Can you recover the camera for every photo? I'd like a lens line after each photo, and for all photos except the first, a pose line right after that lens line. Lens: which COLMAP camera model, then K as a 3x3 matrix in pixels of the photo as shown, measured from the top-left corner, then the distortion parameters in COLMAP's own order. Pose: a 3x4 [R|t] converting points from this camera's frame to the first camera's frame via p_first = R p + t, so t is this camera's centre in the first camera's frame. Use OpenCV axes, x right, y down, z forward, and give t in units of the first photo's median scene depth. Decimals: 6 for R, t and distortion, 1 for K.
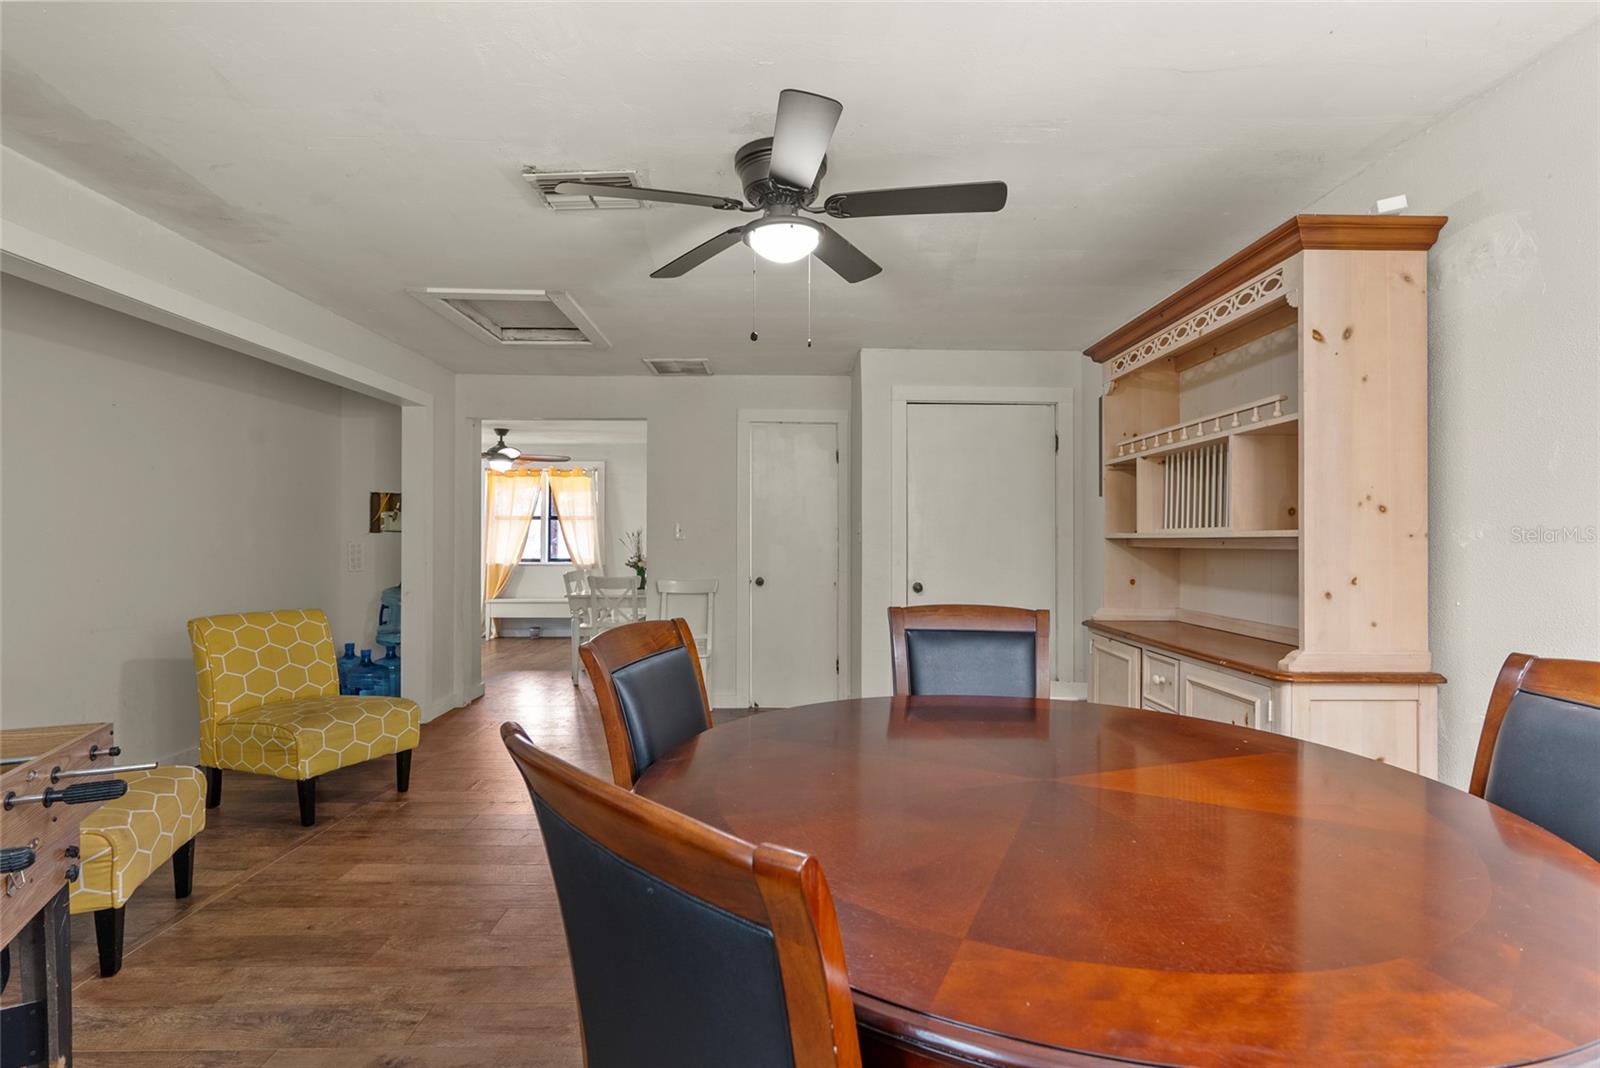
lens RADIAL K [[726.6, 0, 798.7], [0, 726.6, 540.5], [0, 0, 1]] dist [-0.008744, 0.004211]
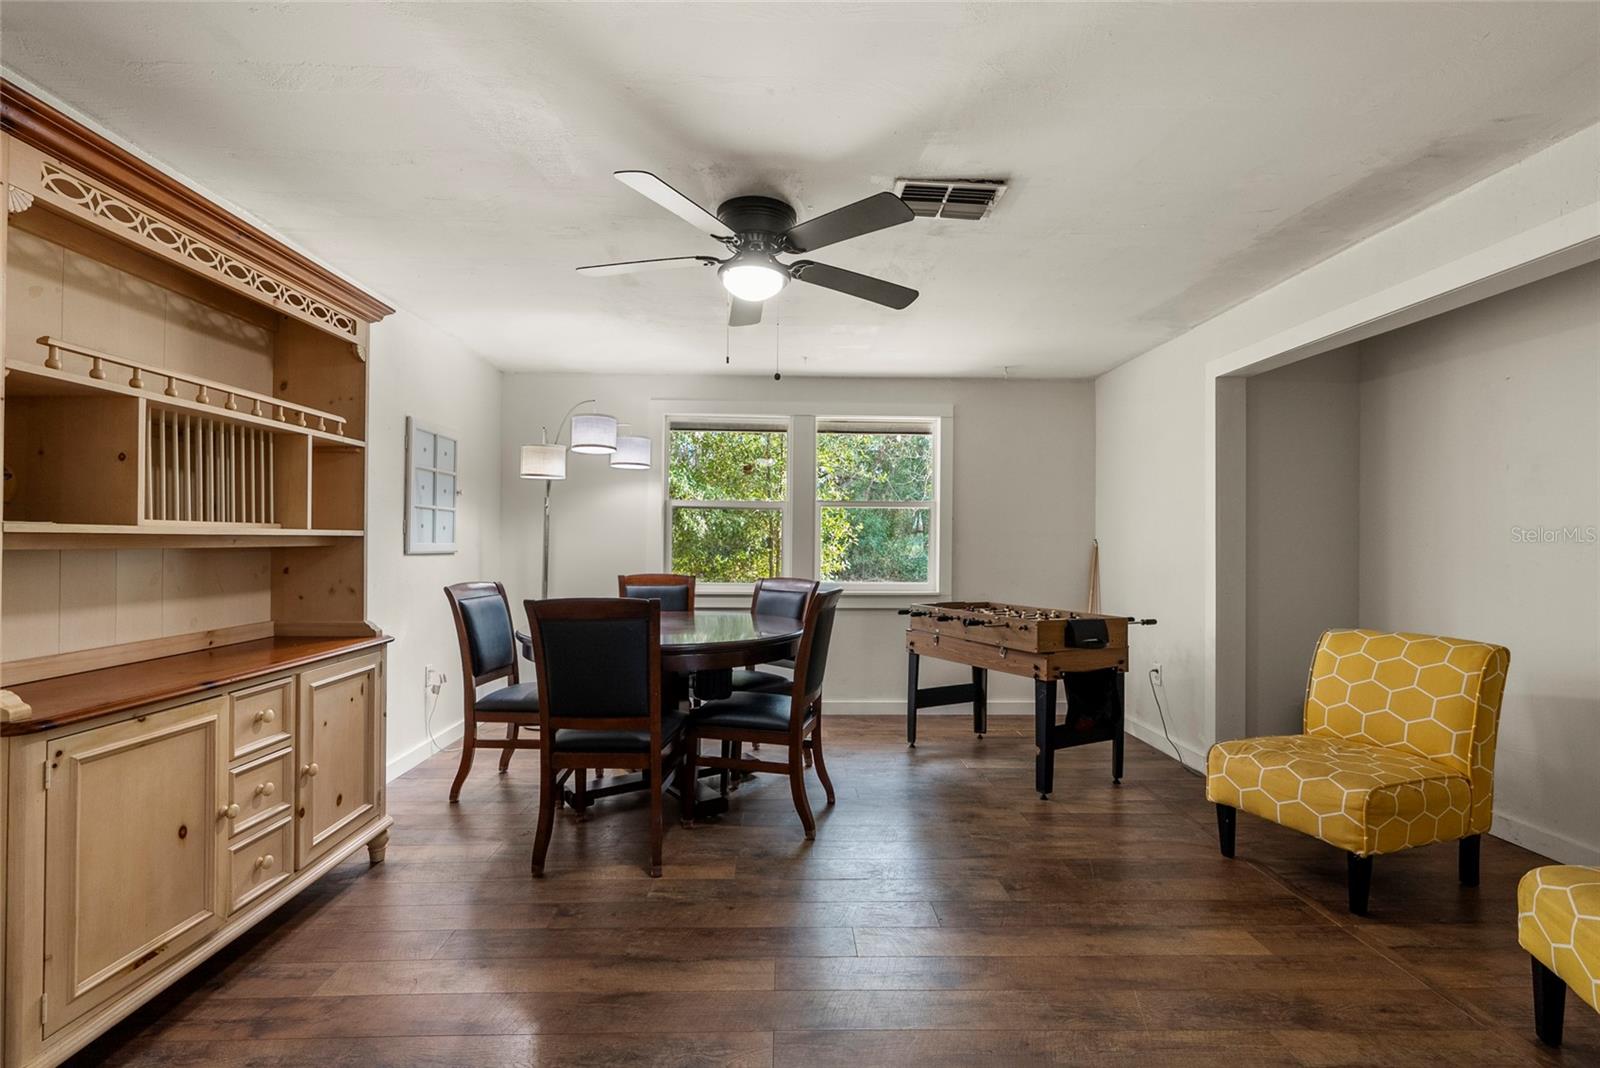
lens RADIAL K [[726.6, 0, 802.5], [0, 726.6, 540.6], [0, 0, 1]] dist [-0.008744, 0.004211]
pose [[-0.999962, -0.008155, 0.003230, -0.108501], [-0.008158, 0.999966, -0.000724, 0.000463], [-0.003224, -0.000750, -0.999995, 2.089132]]
